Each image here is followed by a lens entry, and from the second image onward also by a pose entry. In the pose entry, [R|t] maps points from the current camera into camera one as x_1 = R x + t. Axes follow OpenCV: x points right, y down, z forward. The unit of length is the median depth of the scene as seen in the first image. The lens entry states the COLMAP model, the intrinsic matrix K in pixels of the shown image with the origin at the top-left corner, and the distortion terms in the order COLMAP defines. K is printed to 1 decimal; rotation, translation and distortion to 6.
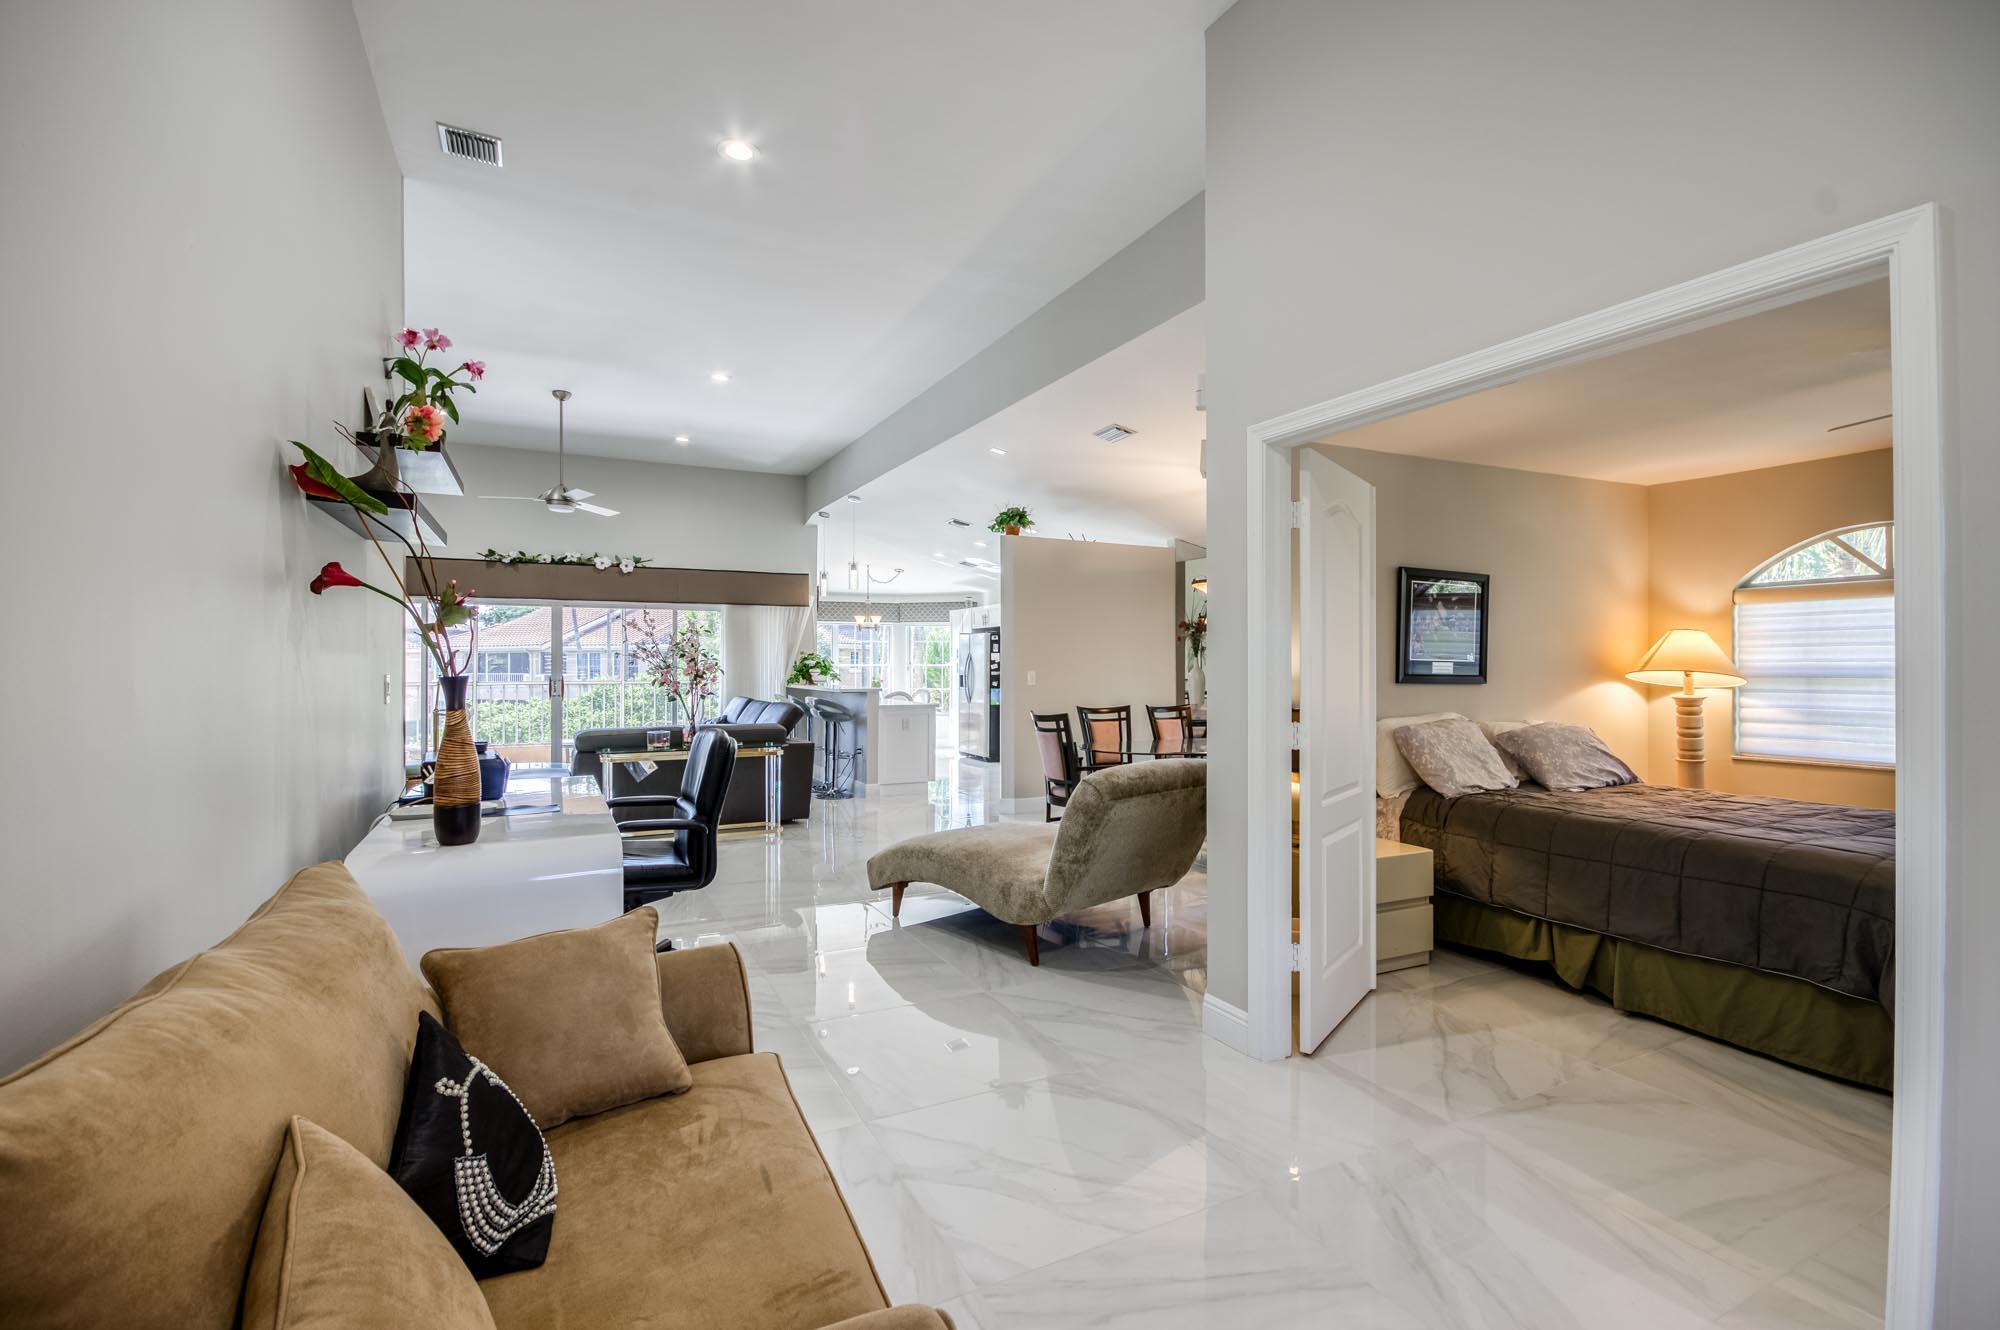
lens RADIAL K [[889.3, 0, 1002.1], [0, 889.3, 674.1], [0, 0, 1]] dist [0.000519, -0.009739]
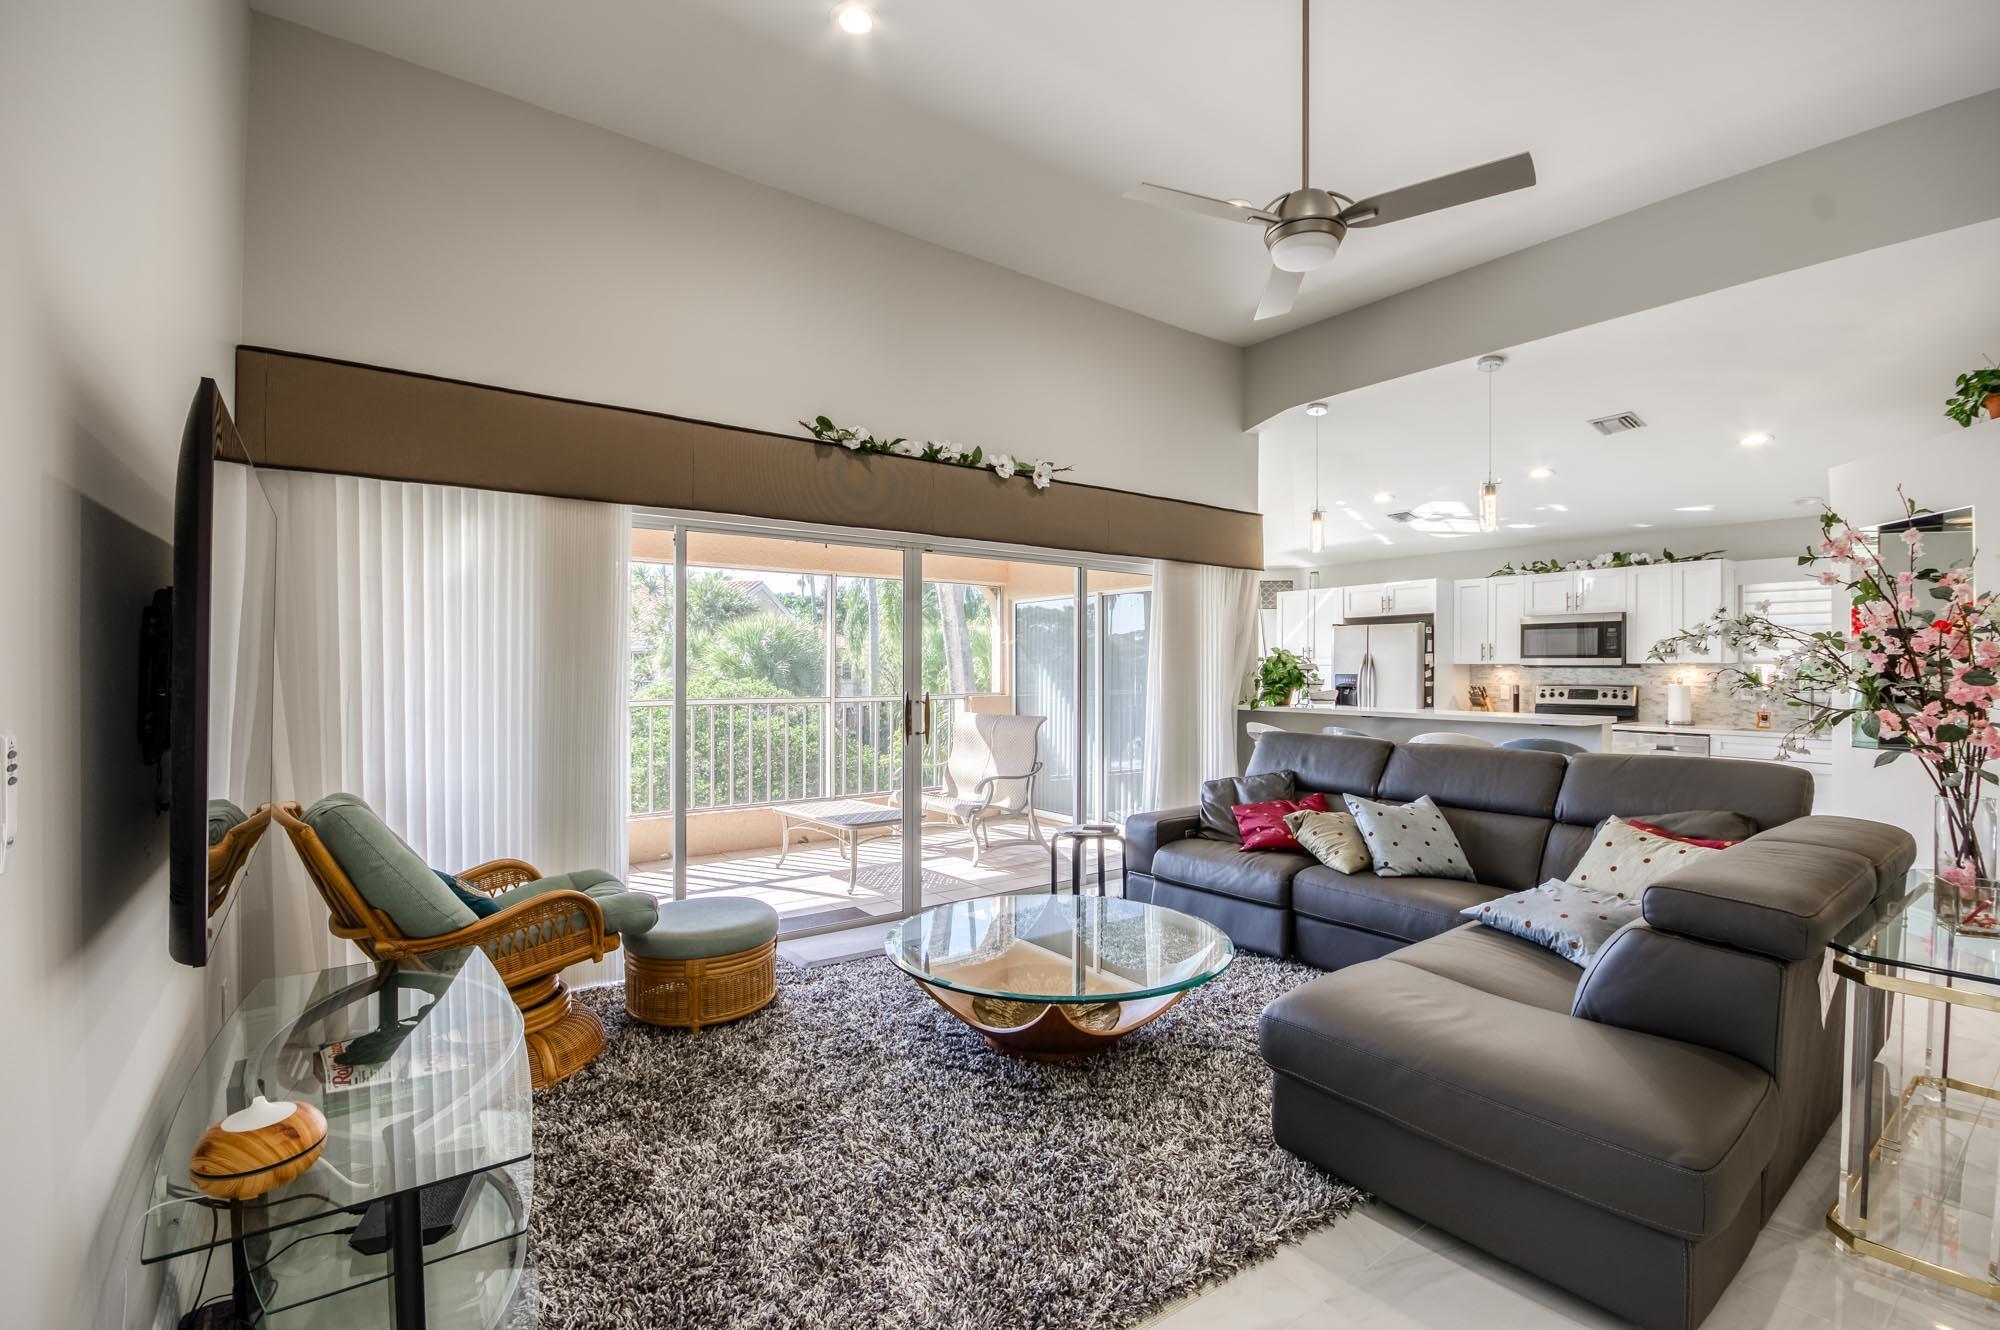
lens RADIAL K [[894.7, 0, 1026.5], [0, 894.7, 652.1], [0, 0, 1]] dist [0.014814, 0.000119]
pose [[0.984713, 0.004968, 0.174111, -0.318829], [0.000918, 0.999431, -0.033709, -0.002006], [-0.174180, 0.033354, 0.984149, 0.306467]]
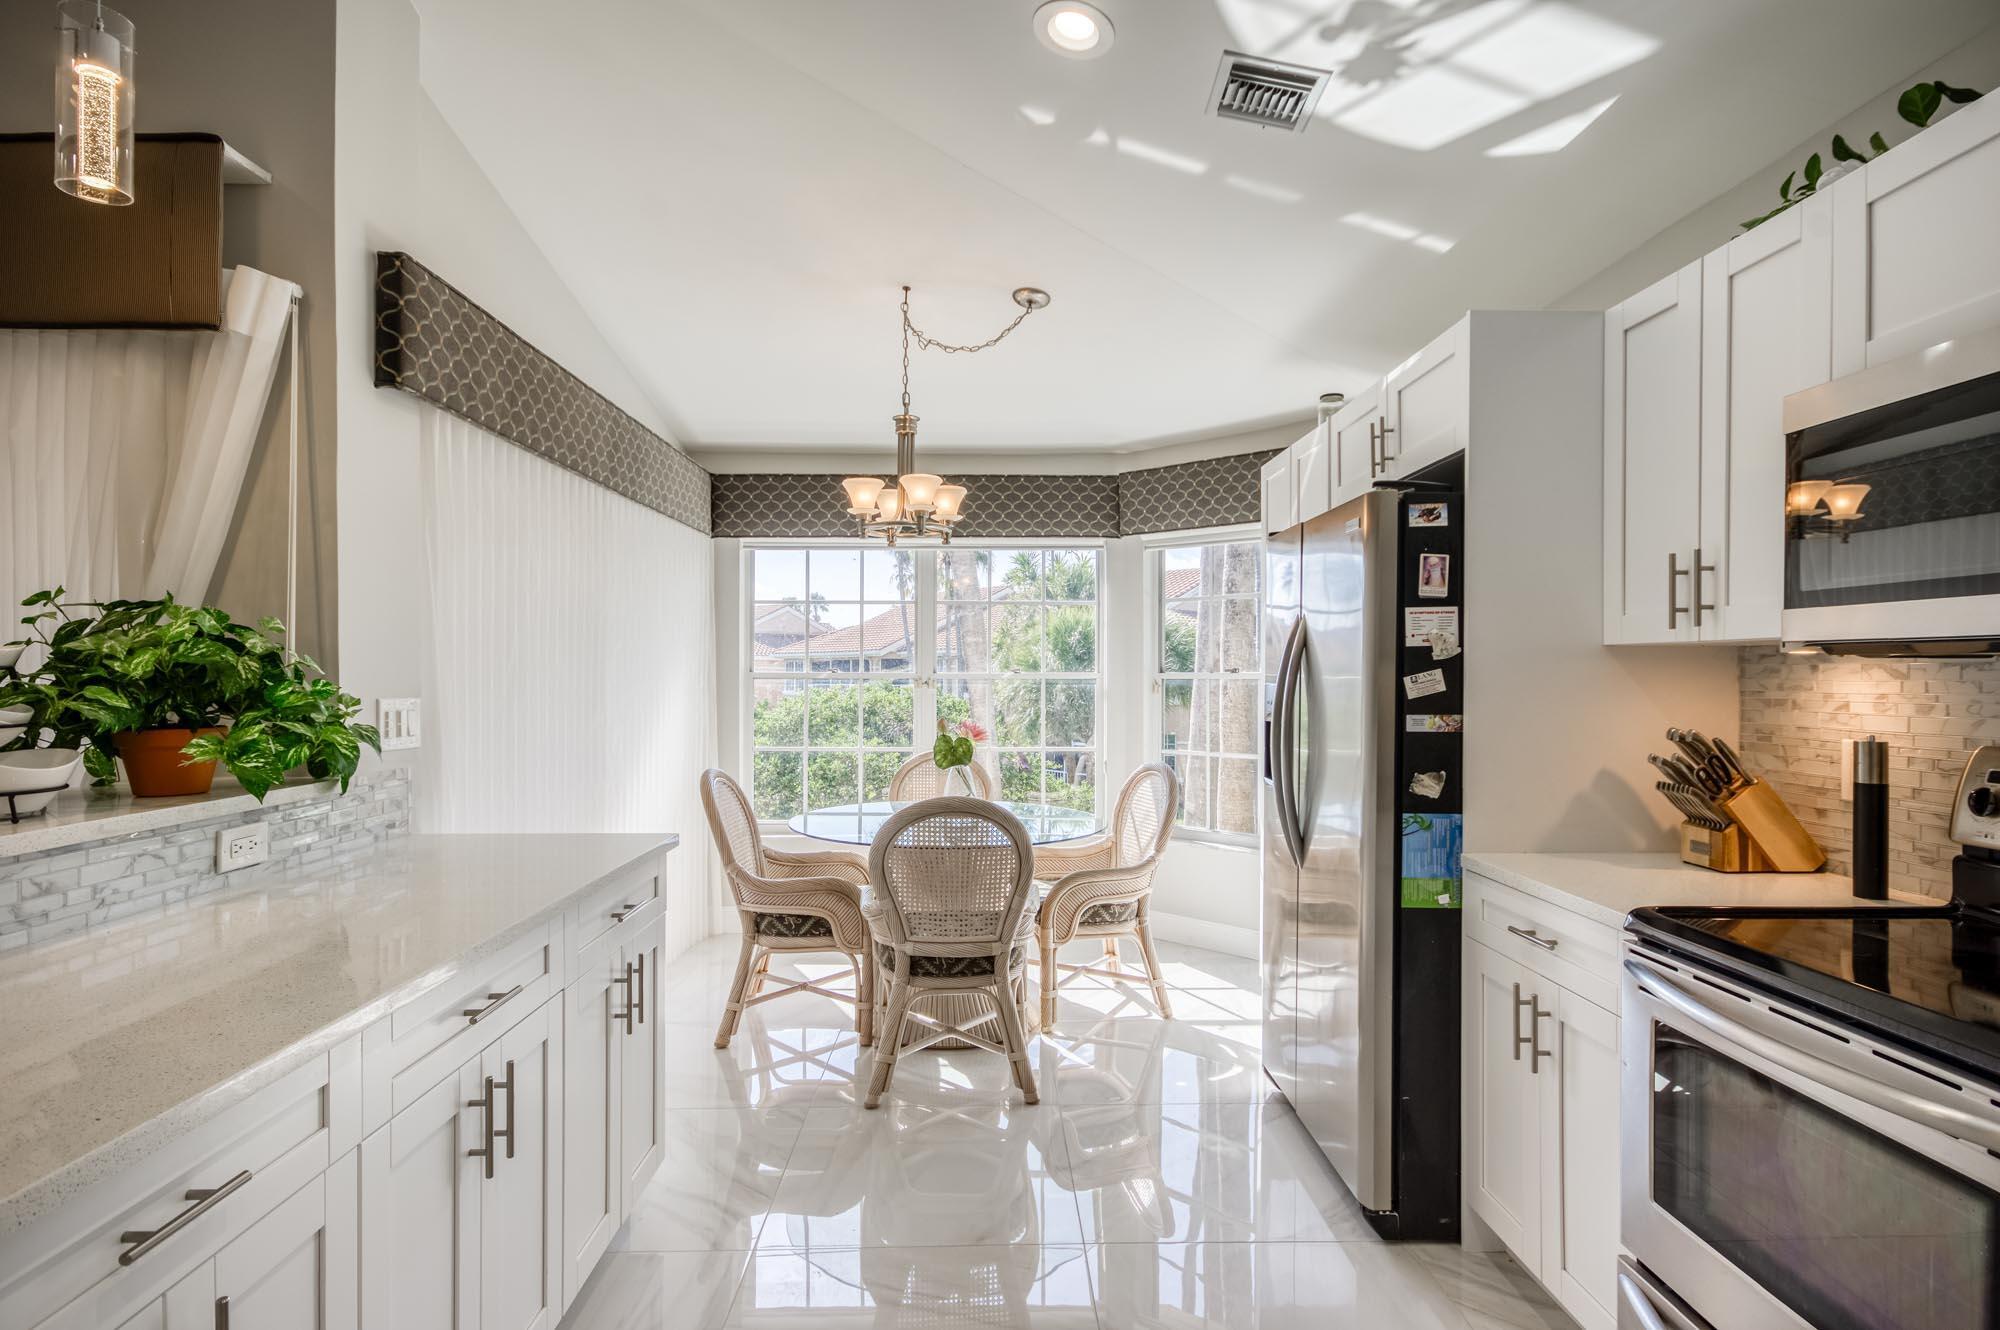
lens RADIAL K [[1012.7, 0, 1010.5], [0, 1012.7, 680.2], [0, 0, 1]] dist [0.002822, 0.000583]
pose [[0.900208, 0.004066, -0.435442, 0.003358], [-0.007014, 0.999962, -0.005163, -0.006108], [0.435405, 0.007702, 0.900202, 0.606836]]
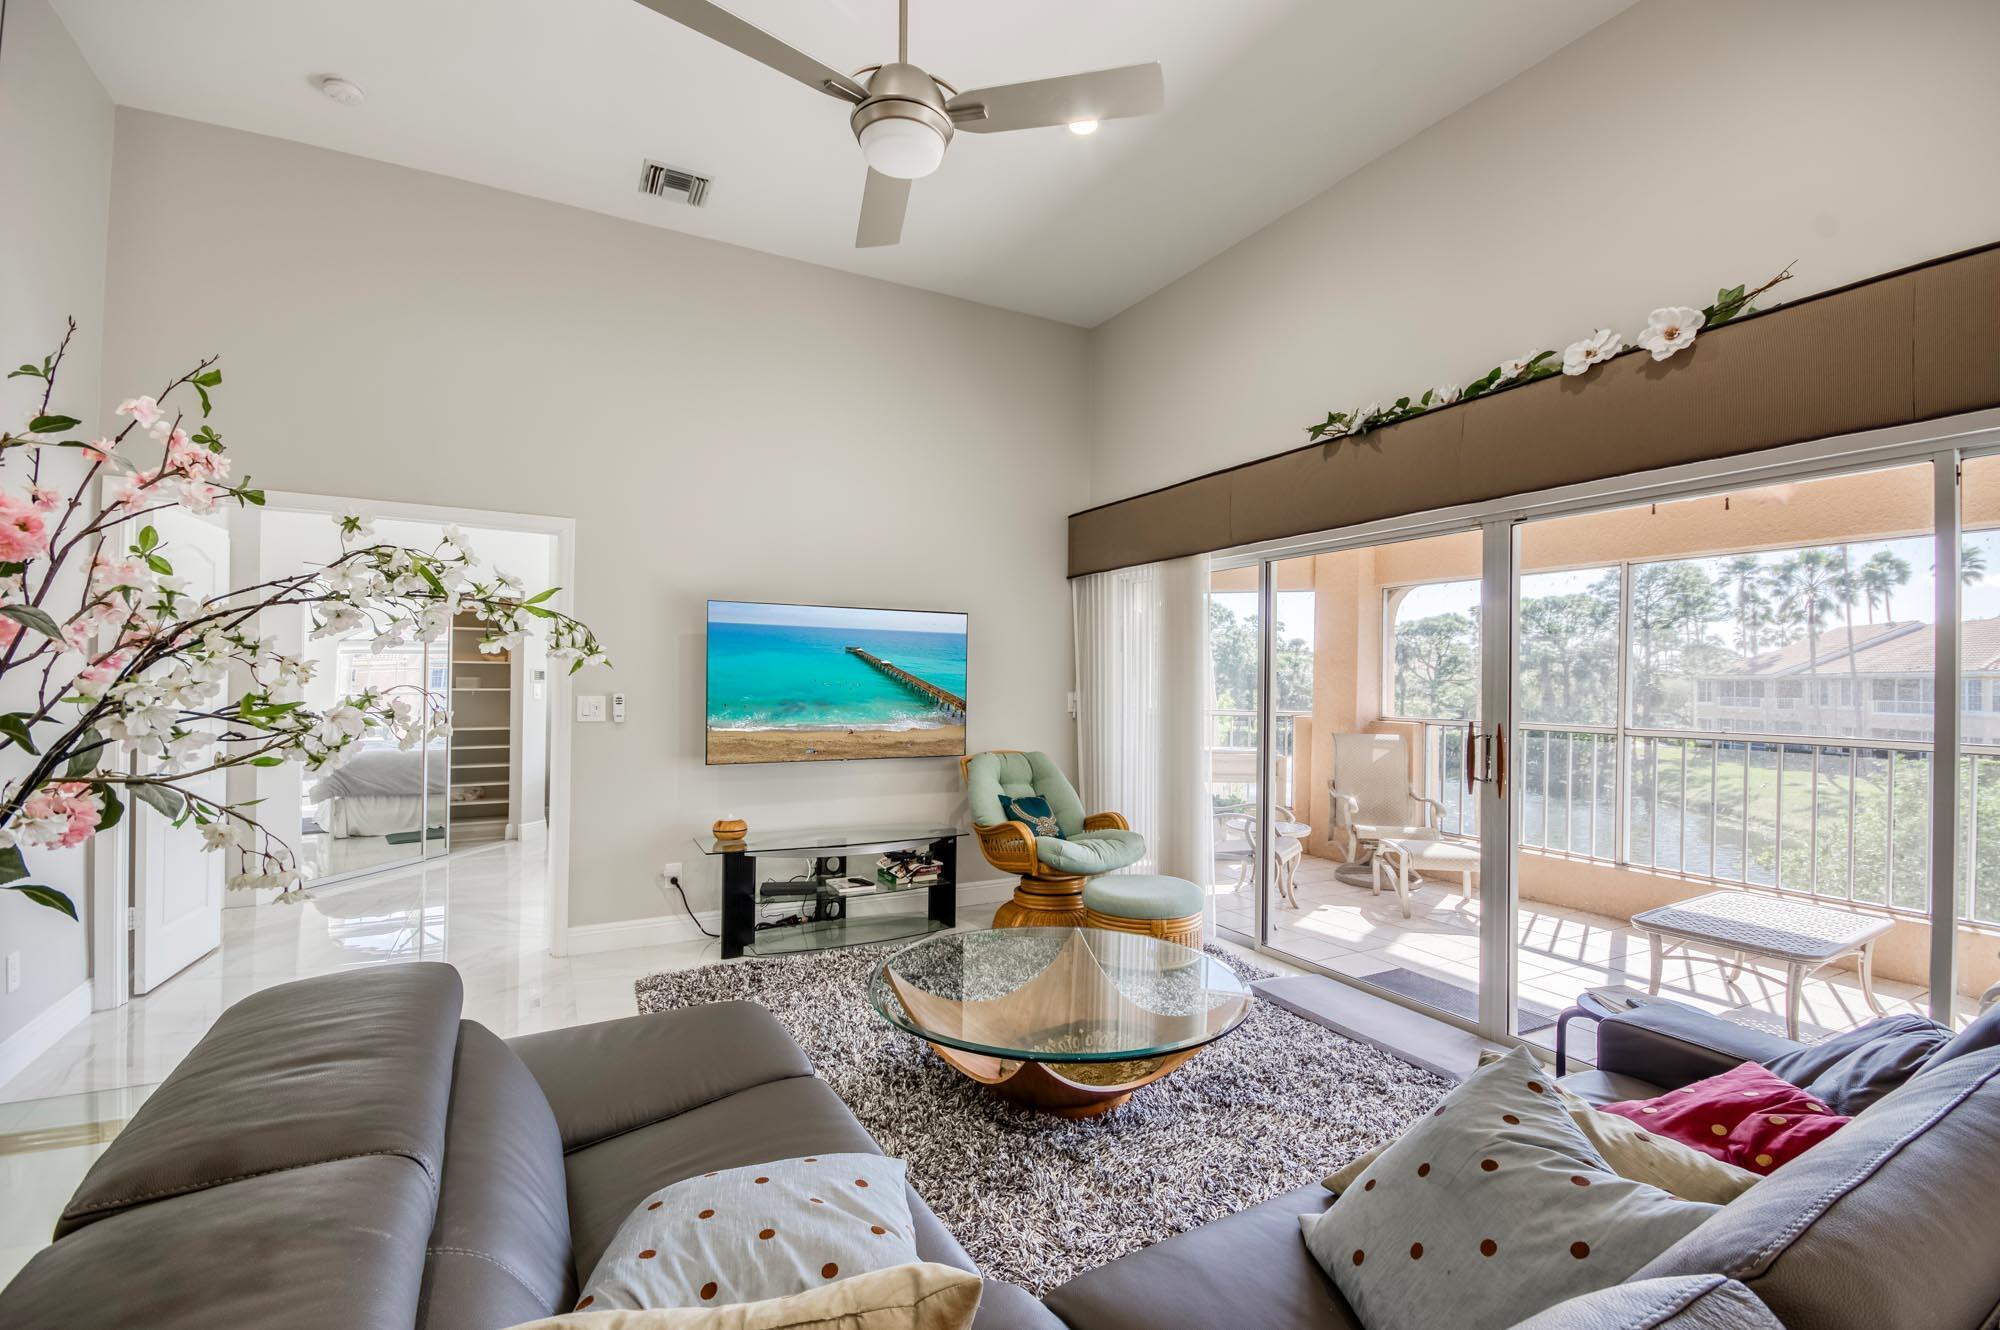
lens RADIAL K [[889.3, 0, 1002.1], [0, 889.3, 674.1], [0, 0, 1]] dist [0.000519, -0.009739]
pose [[0.013250, -0.005868, -0.999895, -0.093026], [-0.018013, 0.999819, -0.006106, -0.006778], [0.999750, 0.018092, 0.013142, 0.486725]]
